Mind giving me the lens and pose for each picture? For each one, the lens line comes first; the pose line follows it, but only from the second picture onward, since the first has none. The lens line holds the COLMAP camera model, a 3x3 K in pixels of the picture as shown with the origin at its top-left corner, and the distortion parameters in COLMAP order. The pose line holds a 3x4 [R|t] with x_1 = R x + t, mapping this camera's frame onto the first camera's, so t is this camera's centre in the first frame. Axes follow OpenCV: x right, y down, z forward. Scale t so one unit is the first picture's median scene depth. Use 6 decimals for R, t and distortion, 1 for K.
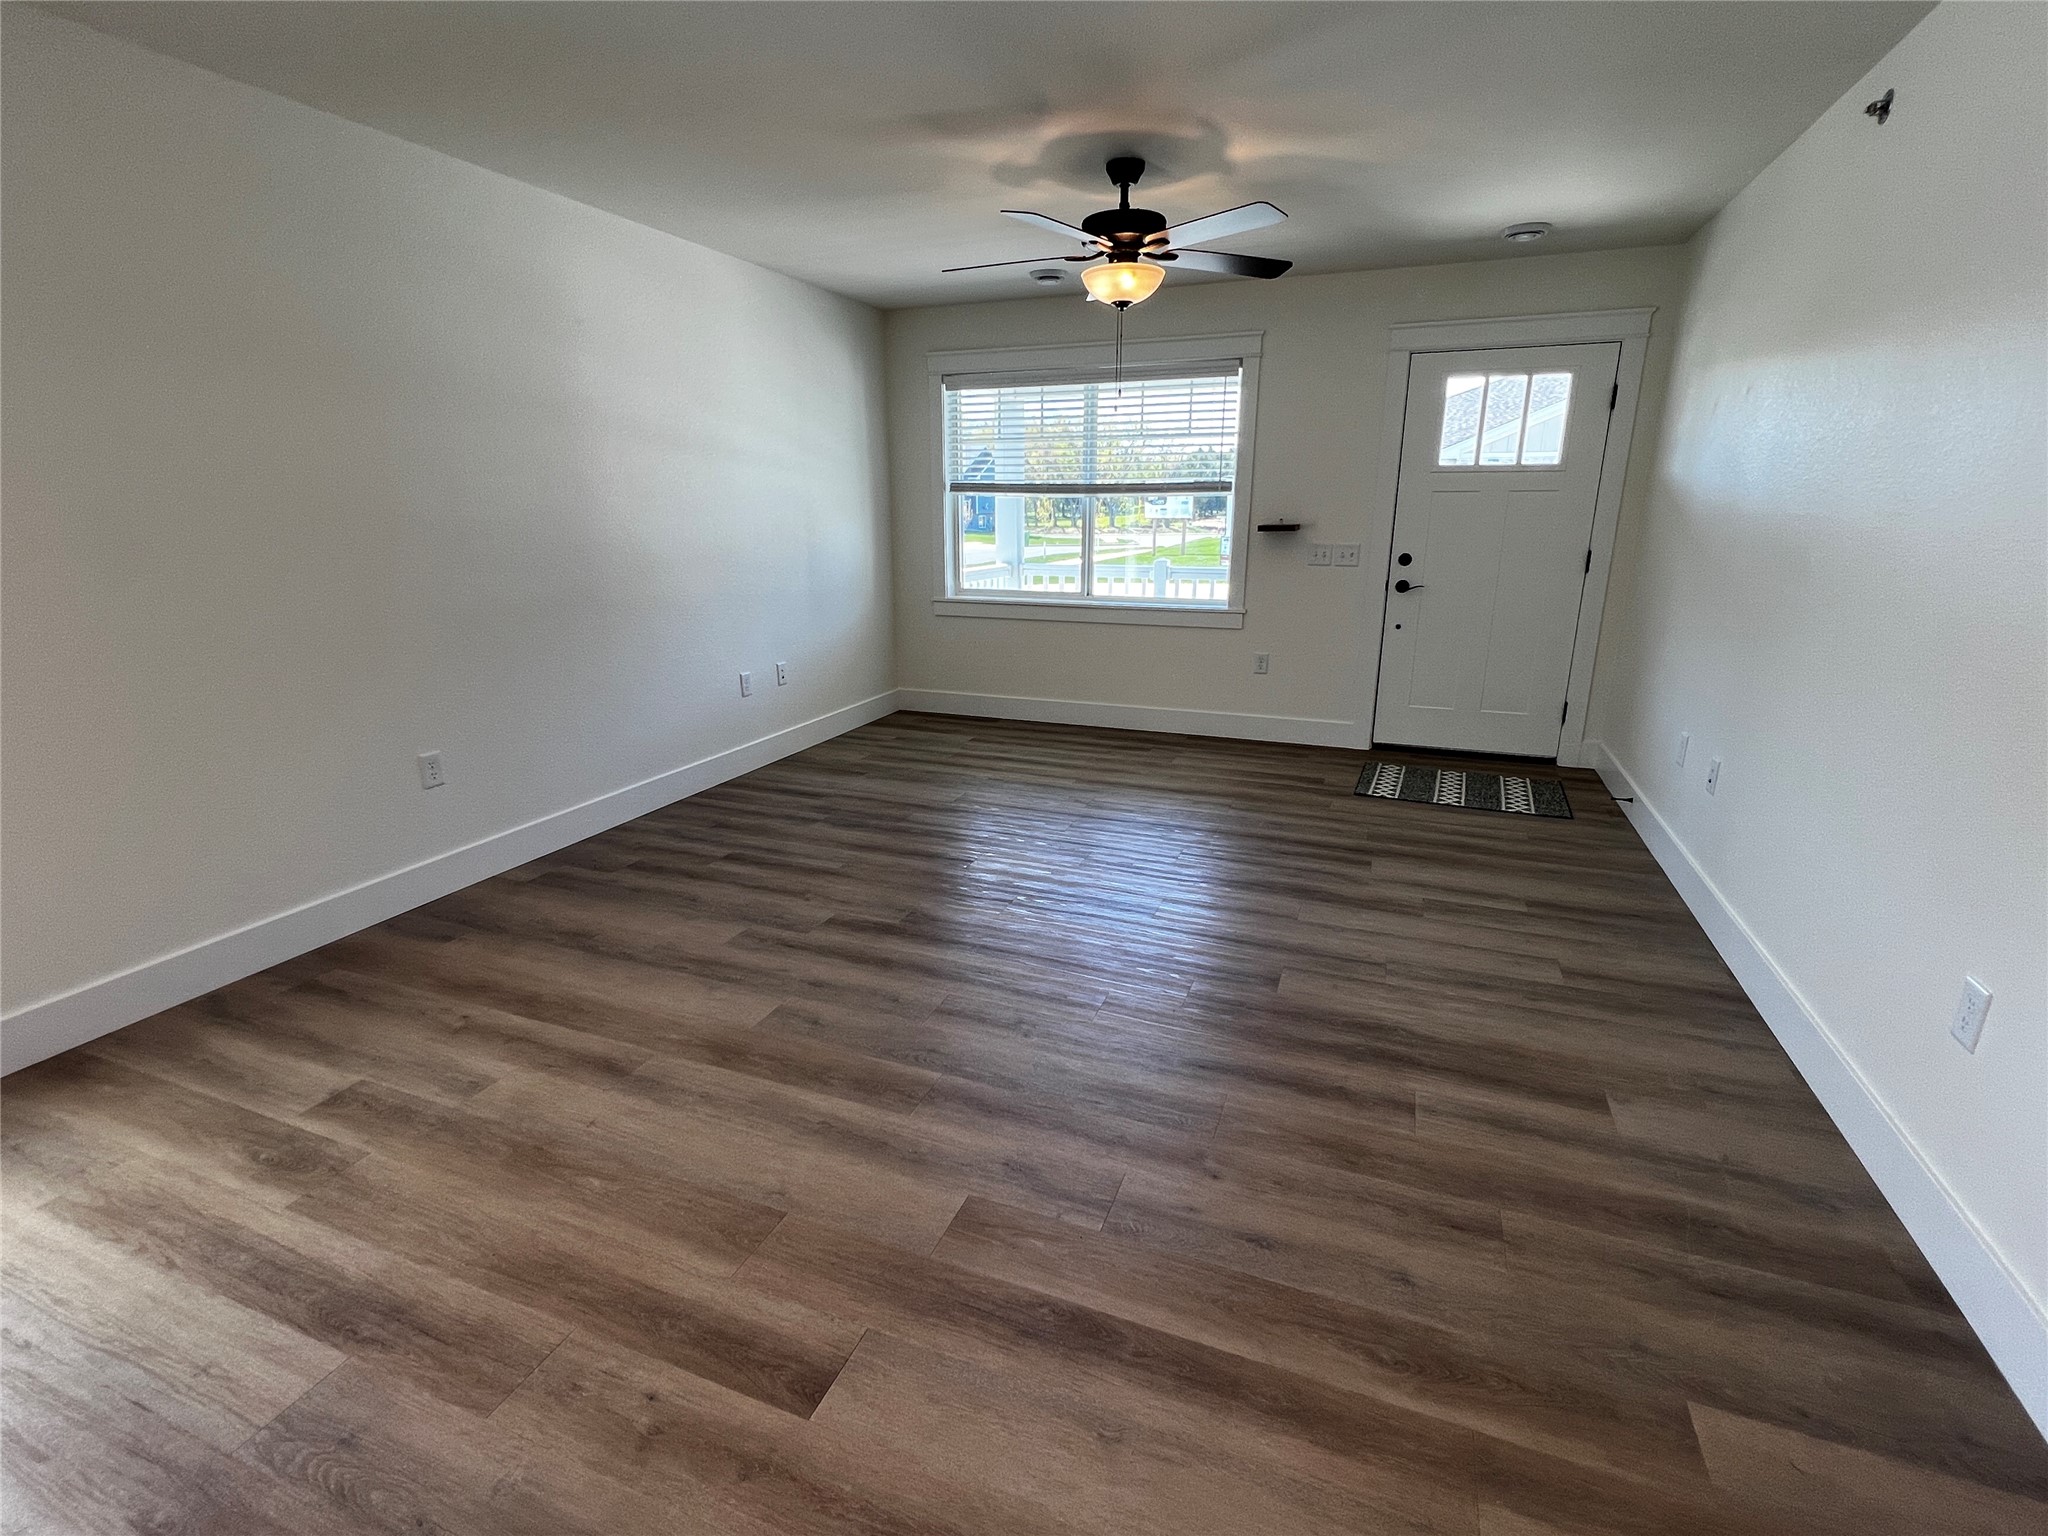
lens RADIAL K [[950.1, 0, 1016.3], [0, 950.1, 771.4], [0, 0, 1]] dist [0.001652, -0.000863]
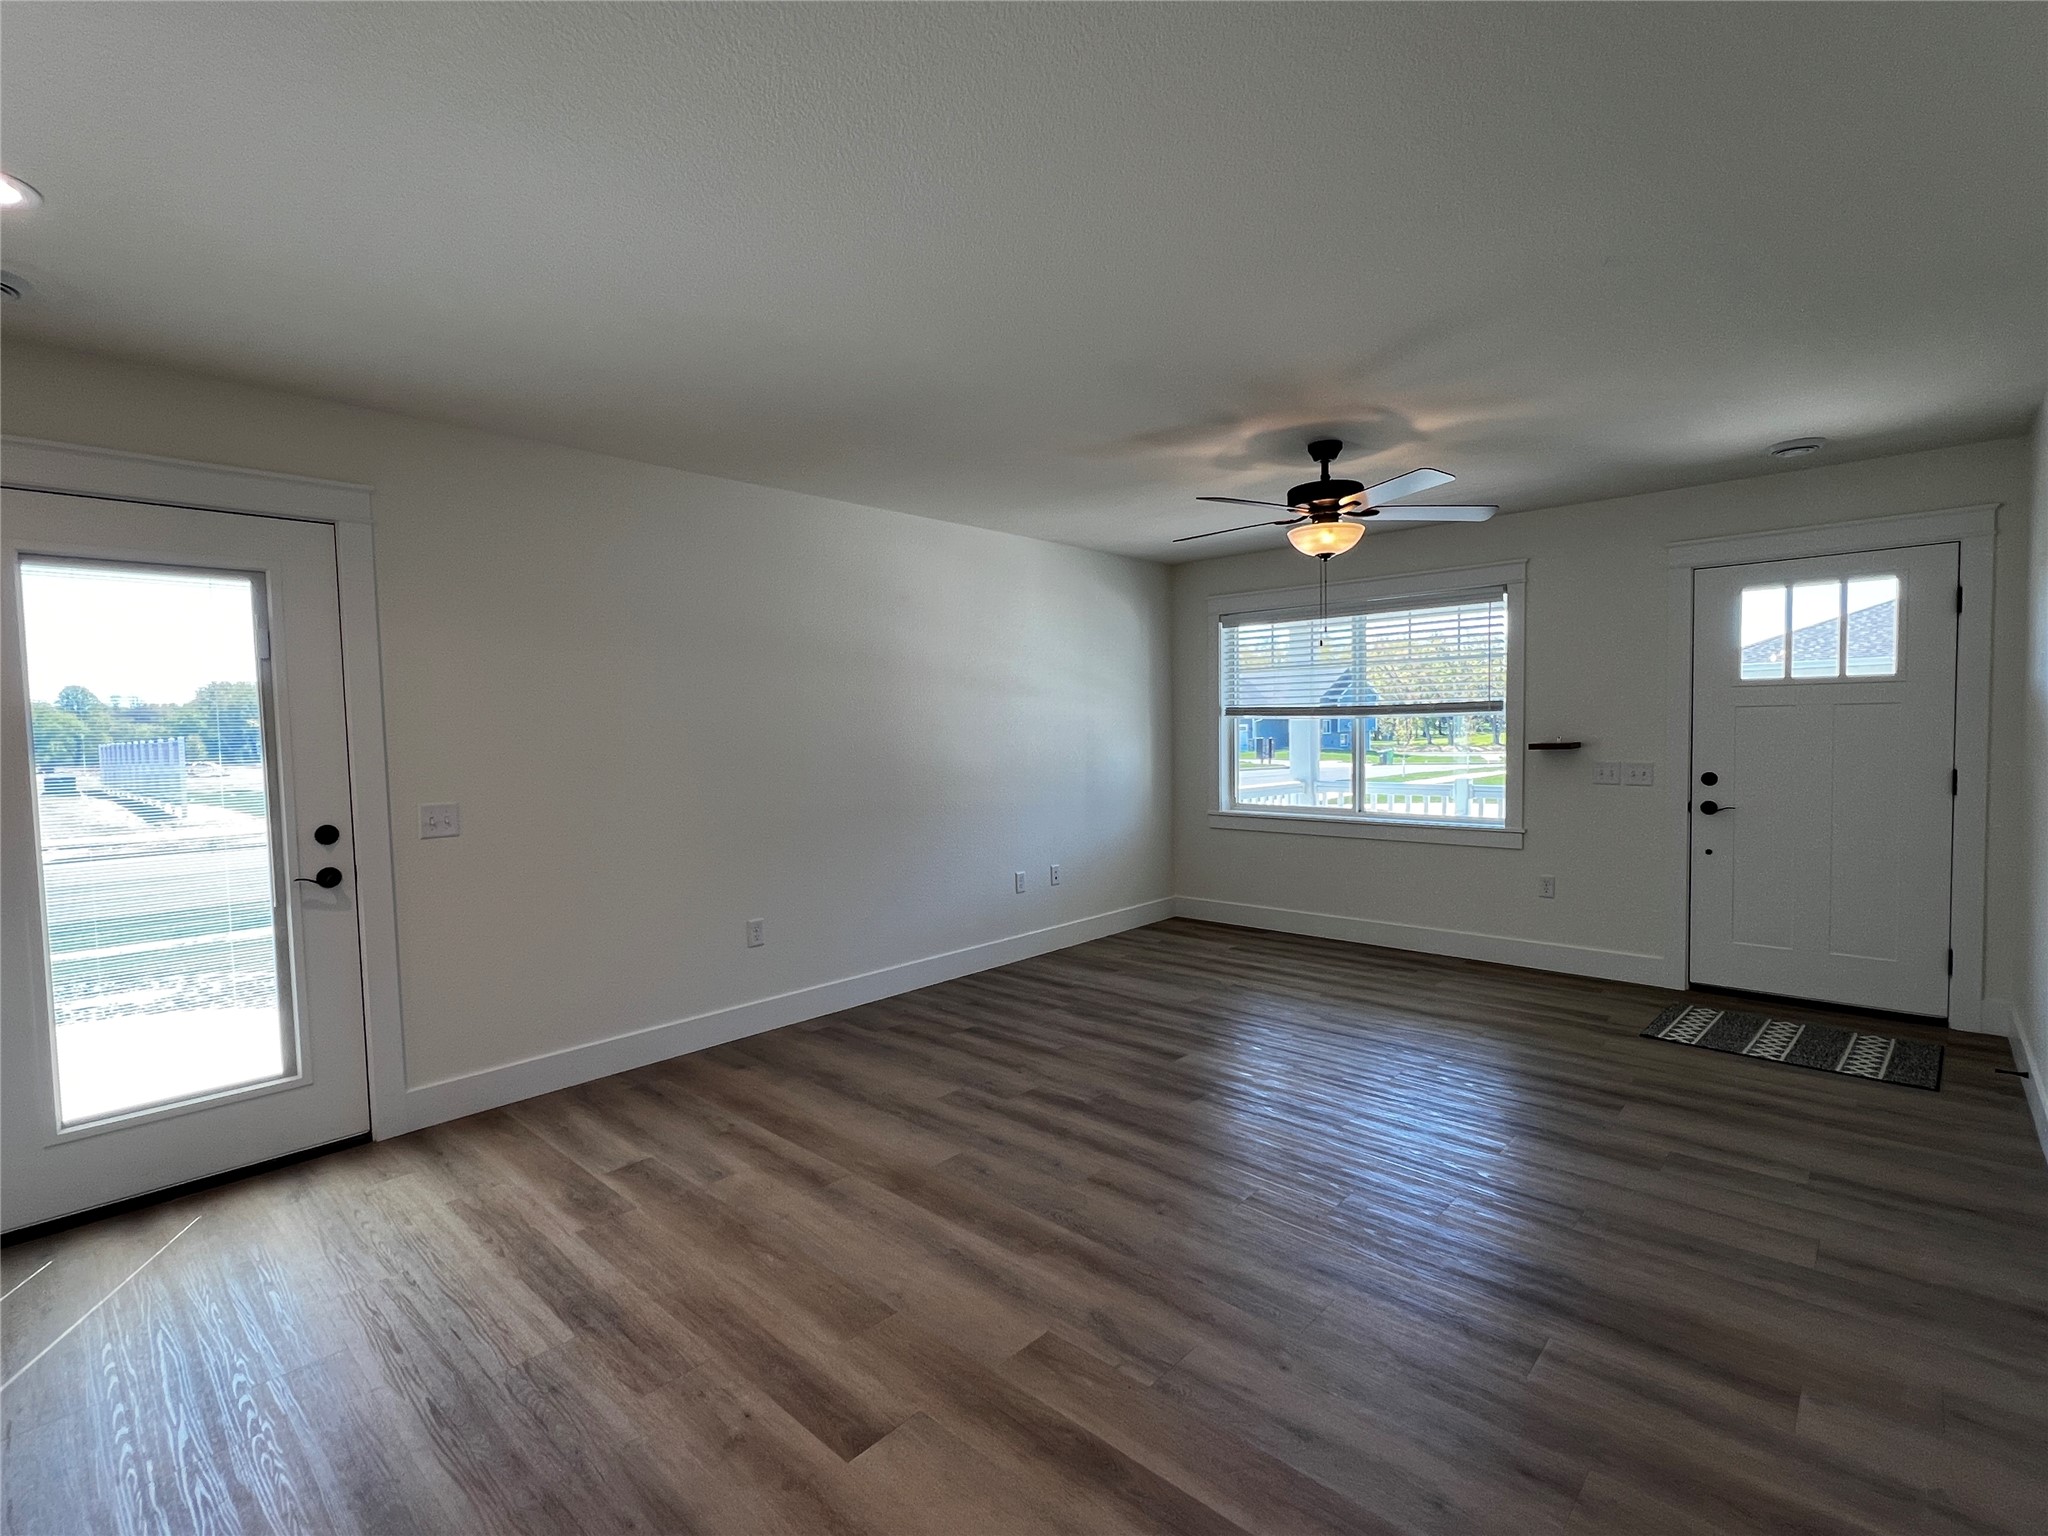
lens RADIAL K [[952.8, 0, 1018.8], [0, 952.8, 771.7], [0, 0, 1]] dist [0.001878, -0.000736]
pose [[0.932467, 0.002481, -0.361246, 0.166073], [-0.083130, 0.974614, -0.207887, 0.021514], [0.351560, 0.223878, 0.909002, -0.090428]]
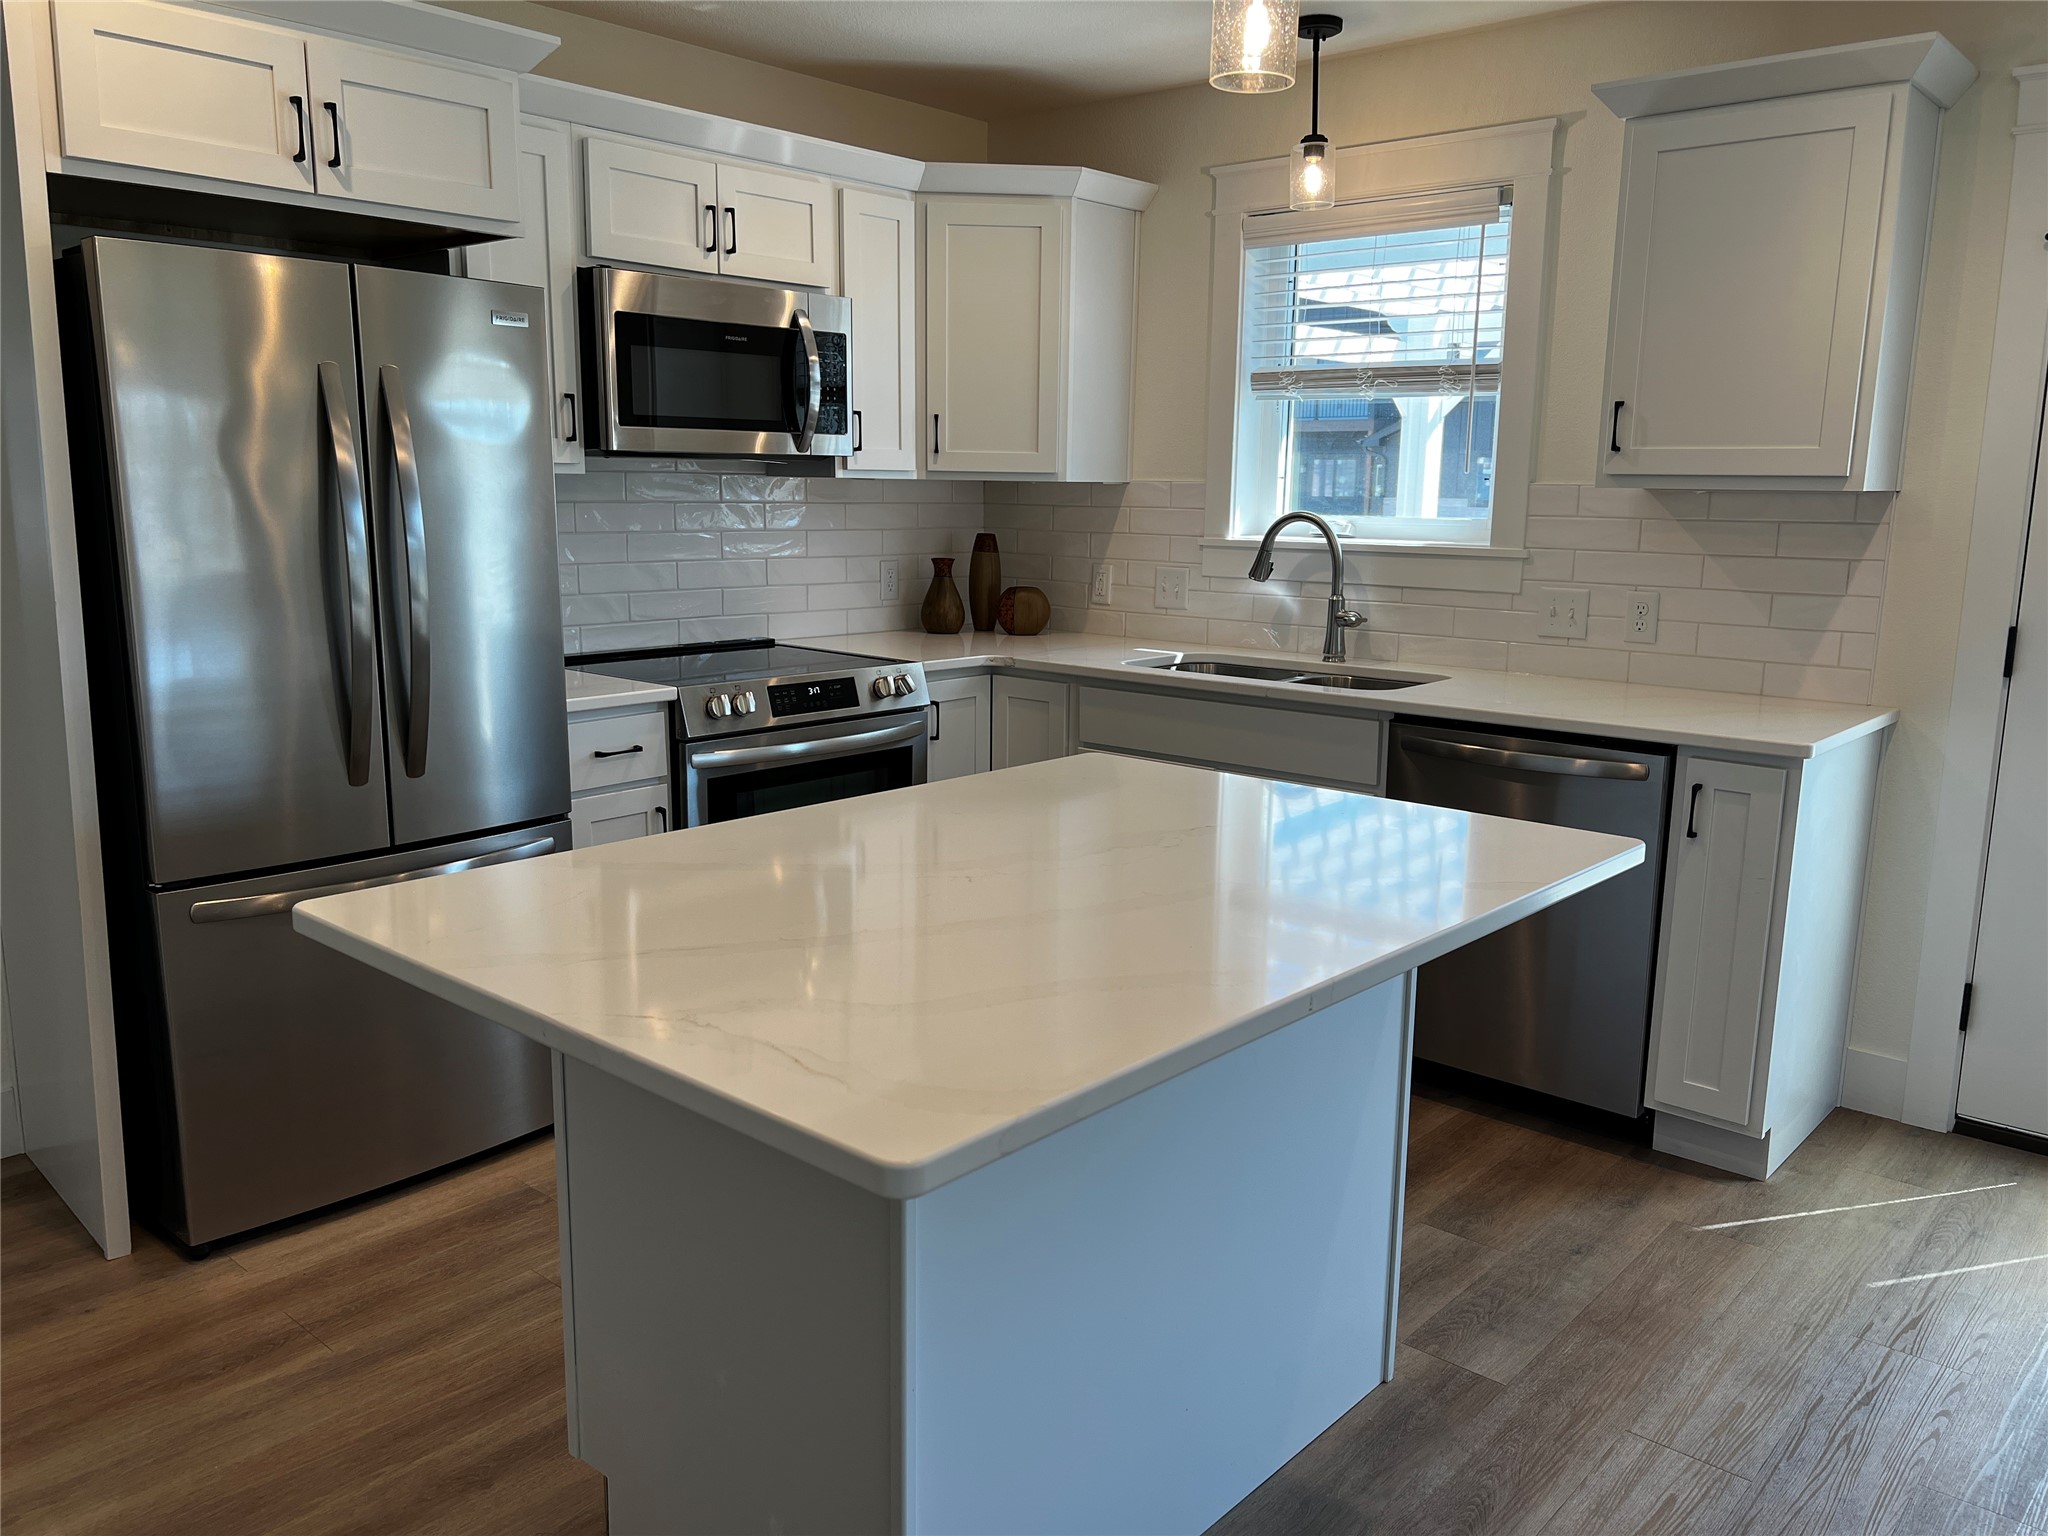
lens RADIAL K [[1539.7, 0, 1024.0], [0, 1539.7, 768.0], [0, 0, 1]] dist [0.069033, -0.076783]
pose [[-0.332824, 0.175789, -0.926459, 0.210300], [-0.266391, 0.924926, 0.271198, -0.019852], [0.904579, 0.337062, -0.261009, 0.020714]]
